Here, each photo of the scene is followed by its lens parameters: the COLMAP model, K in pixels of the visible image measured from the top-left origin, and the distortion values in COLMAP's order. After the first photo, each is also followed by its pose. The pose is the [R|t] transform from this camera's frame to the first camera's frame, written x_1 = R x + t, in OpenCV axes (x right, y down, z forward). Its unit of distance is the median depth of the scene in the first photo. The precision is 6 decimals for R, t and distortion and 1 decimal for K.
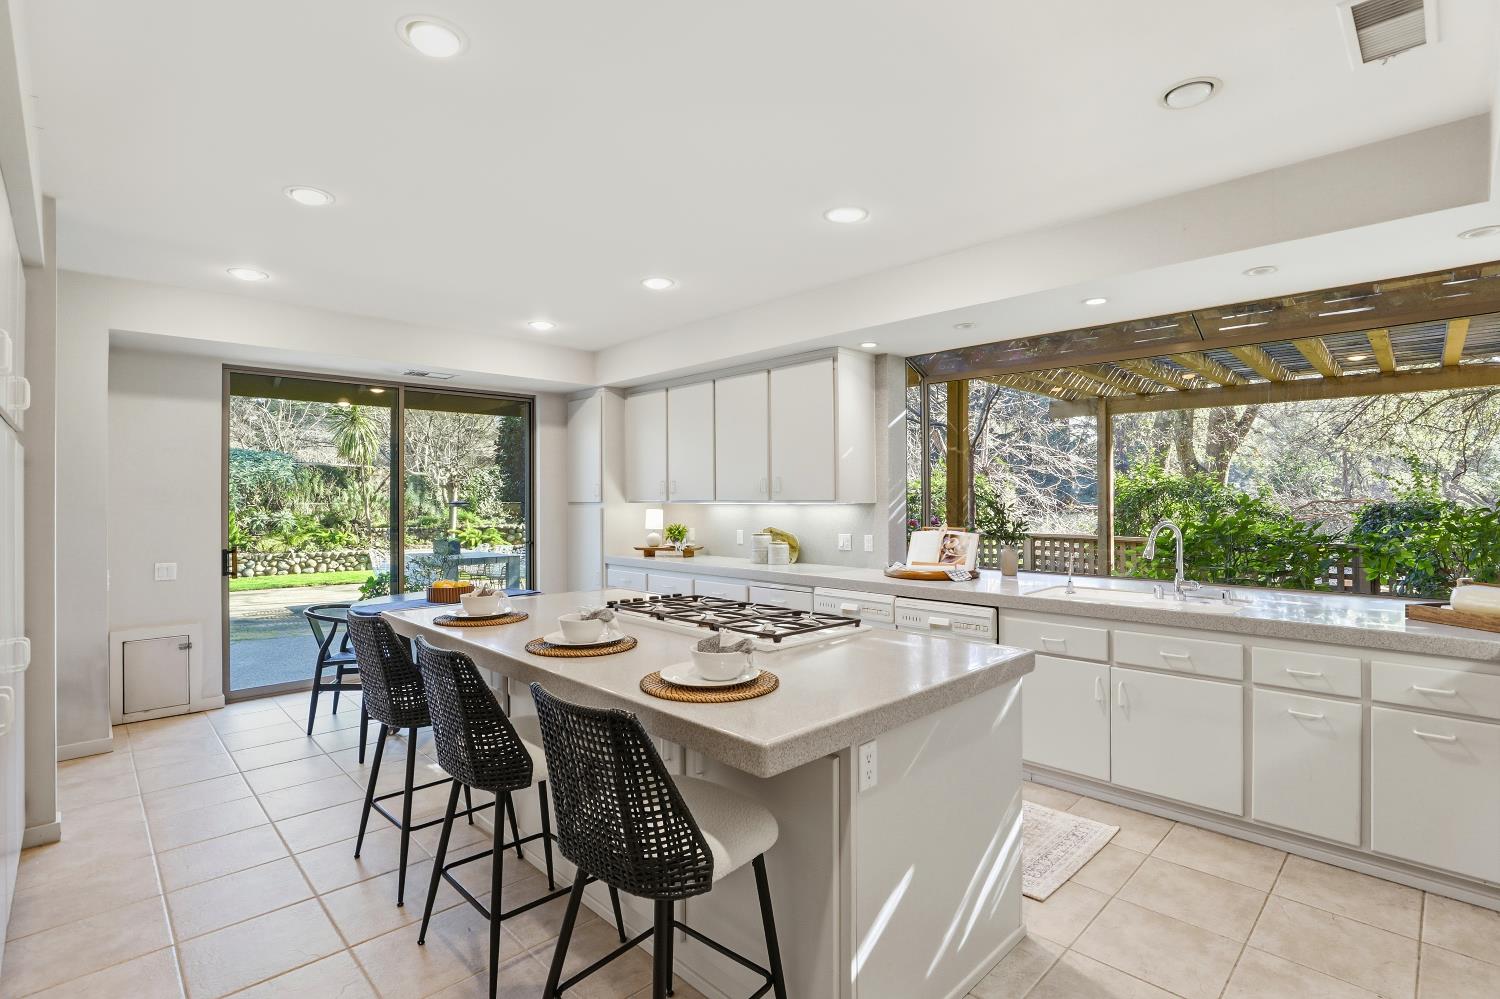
lens RADIAL K [[699.7, 0, 760.8], [0, 699.7, 491.6], [0, 0, 1]] dist [-0.042611, 0.011208]
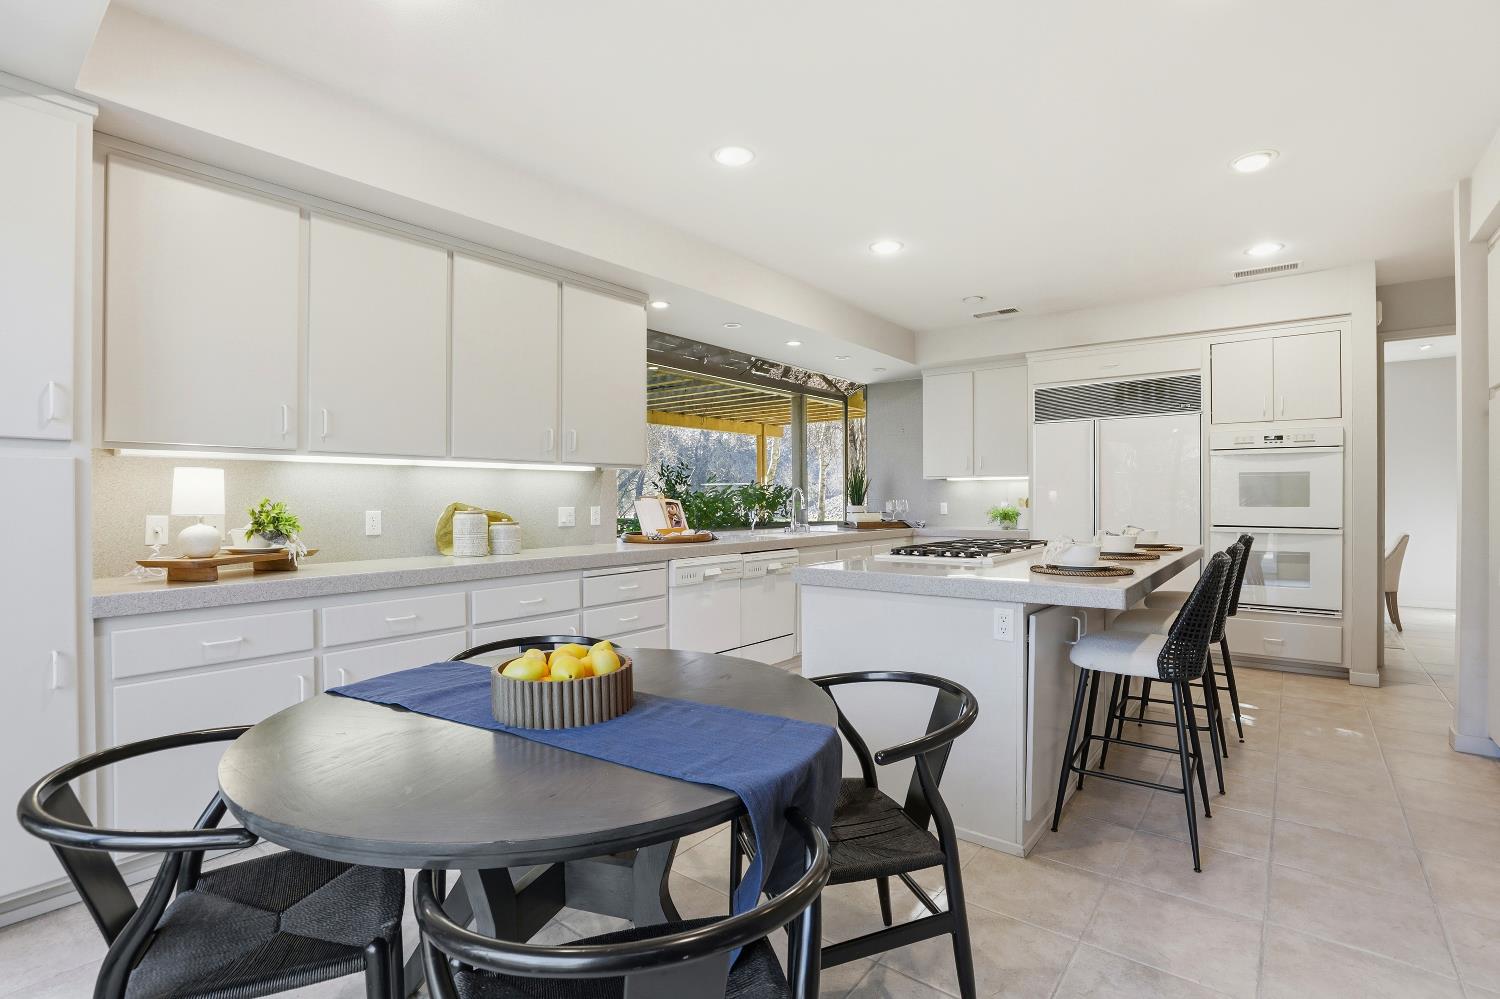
lens RADIAL K [[699.7, 0, 756.9], [0, 699.7, 500.8], [0, 0, 1]] dist [-0.042611, 0.011208]
pose [[-0.118960, 0.000140, 0.992899, -0.766678], [-0.004586, 0.999989, -0.000691, 0.055584], [-0.992888, -0.004635, -0.118958, 0.925383]]
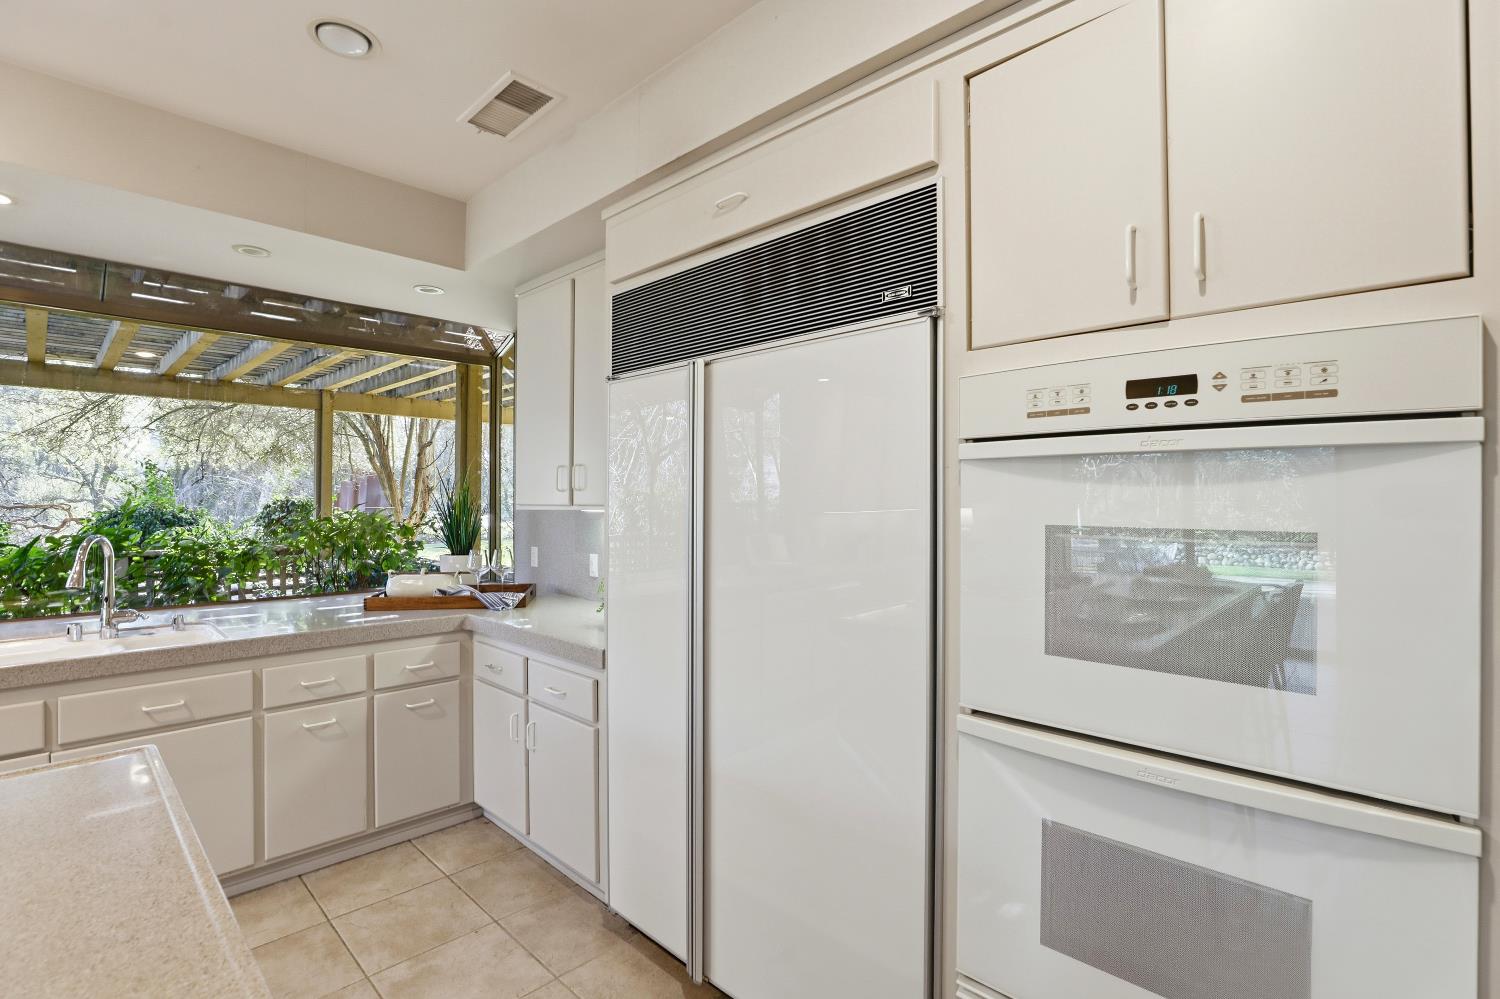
lens RADIAL K [[699.7, 0, 760.8], [0, 699.7, 493.9], [0, 0, 1]] dist [-0.042611, 0.011208]
pose [[-0.022819, 0.011766, 0.999670, -0.112751], [-0.007959, 0.999897, -0.011951, 0.001787], [-0.999708, -0.008229, -0.022723, 0.216842]]
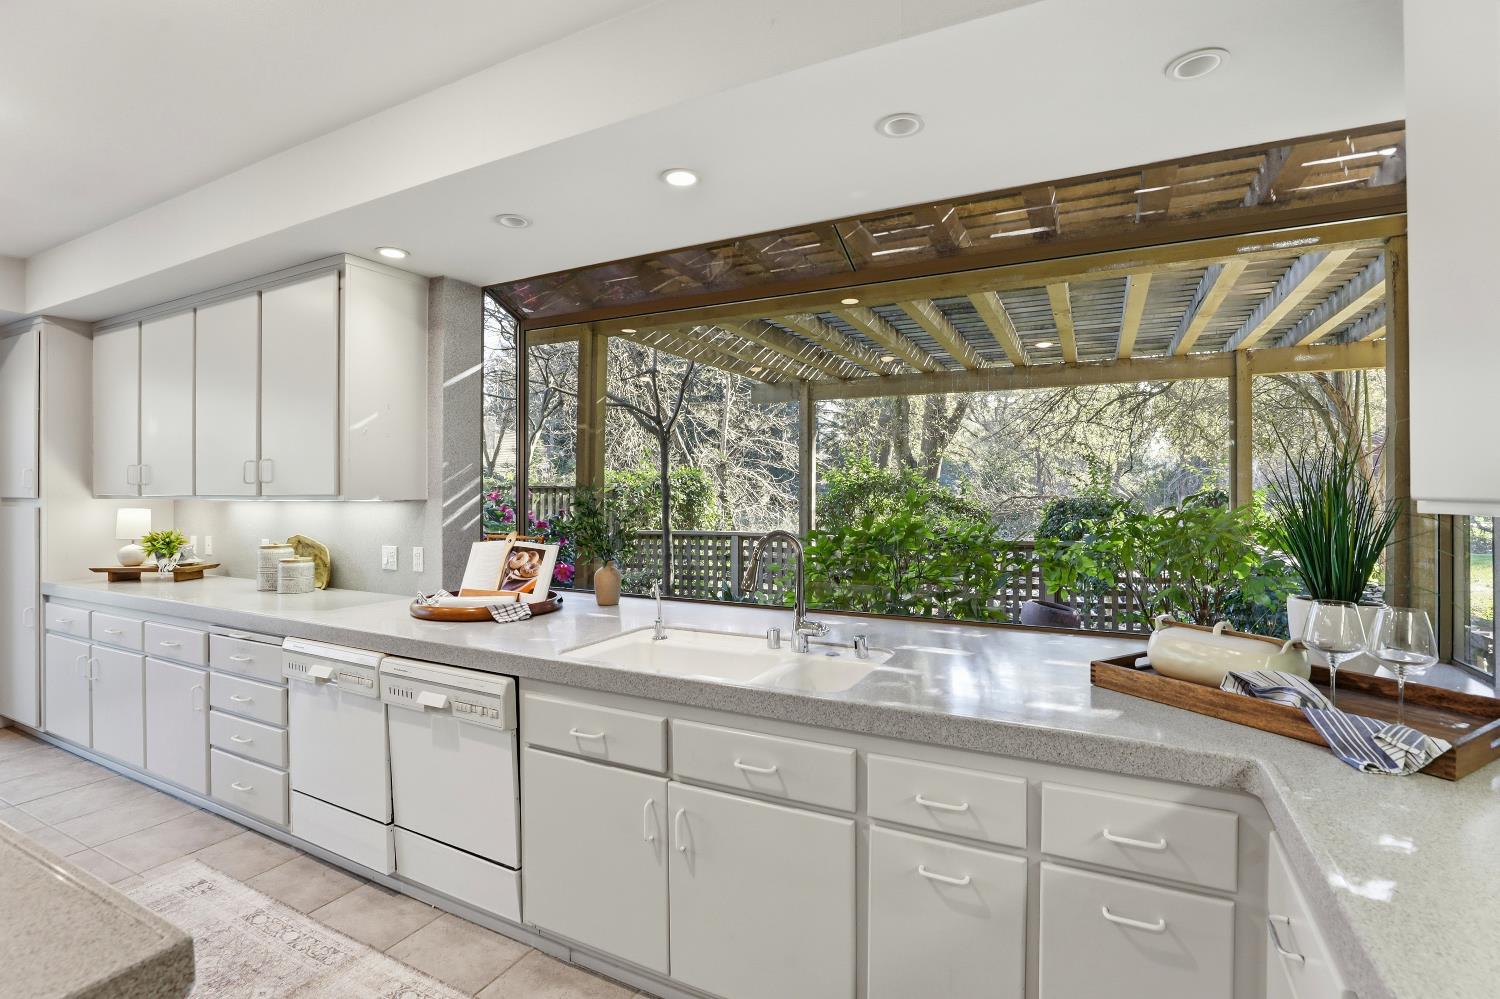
lens RADIAL K [[699.7, 0, 751.3], [0, 699.7, 489.0], [0, 0, 1]] dist [-0.042611, 0.011208]
pose [[0.951203, 0.003959, 0.308542, 0.259183], [-0.004997, 0.999984, 0.002575, 0.003057], [-0.308527, -0.003991, 0.951207, 0.279883]]
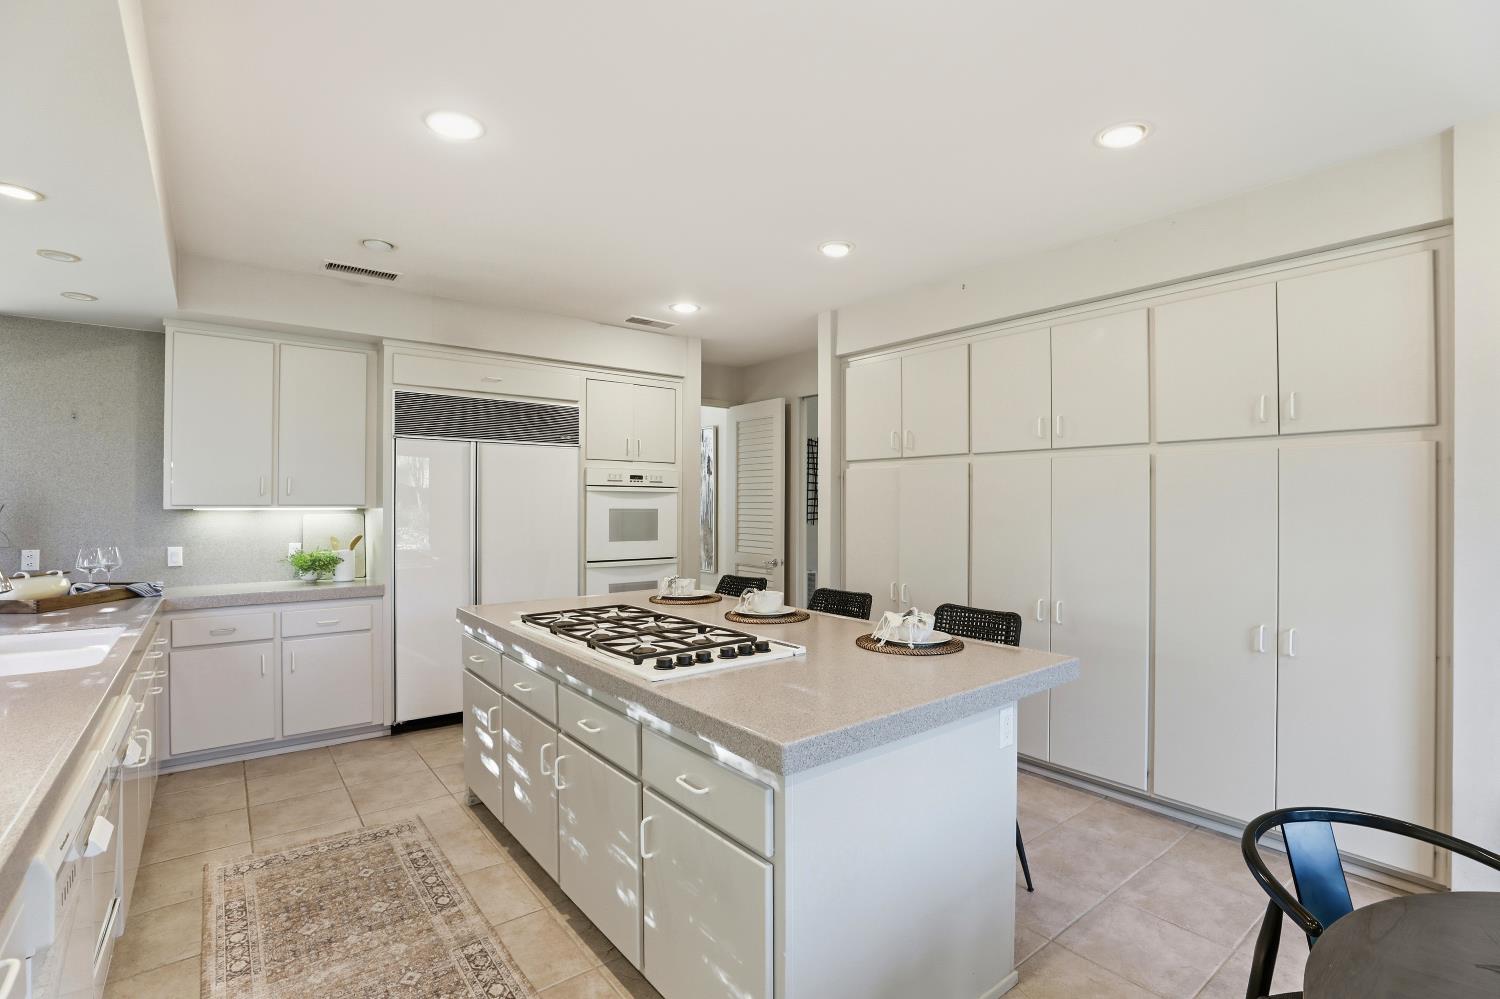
lens RADIAL K [[699.7, 0, 757.6], [0, 699.7, 496.1], [0, 0, 1]] dist [-0.042611, 0.011208]
pose [[-0.994326, 0.002980, 0.106335, -0.183980], [0.001048, 0.999833, -0.018224, 0.010440], [-0.106372, -0.018009, -0.994163, 1.128437]]
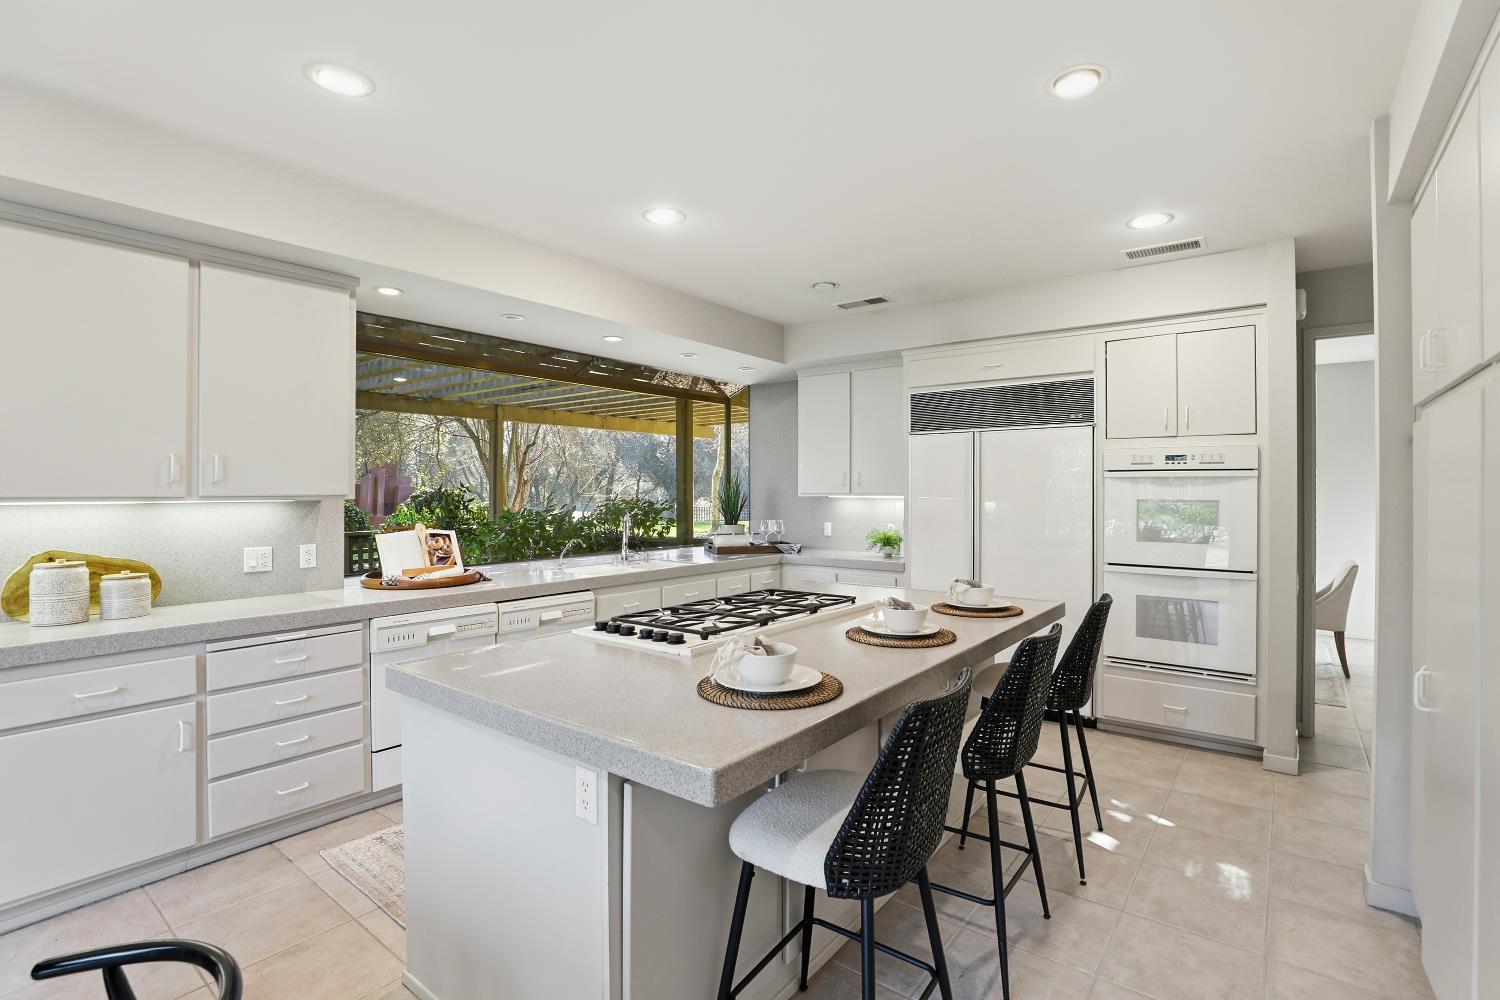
lens RADIAL K [[699.7, 0, 761.6], [0, 699.7, 491.1], [0, 0, 1]] dist [-0.042611, 0.011208]
pose [[-0.130116, 0.003825, 0.991491, -0.609190], [-0.008155, 0.999955, -0.004928, 0.007992], [-0.991465, -0.008727, -0.130079, 0.653344]]
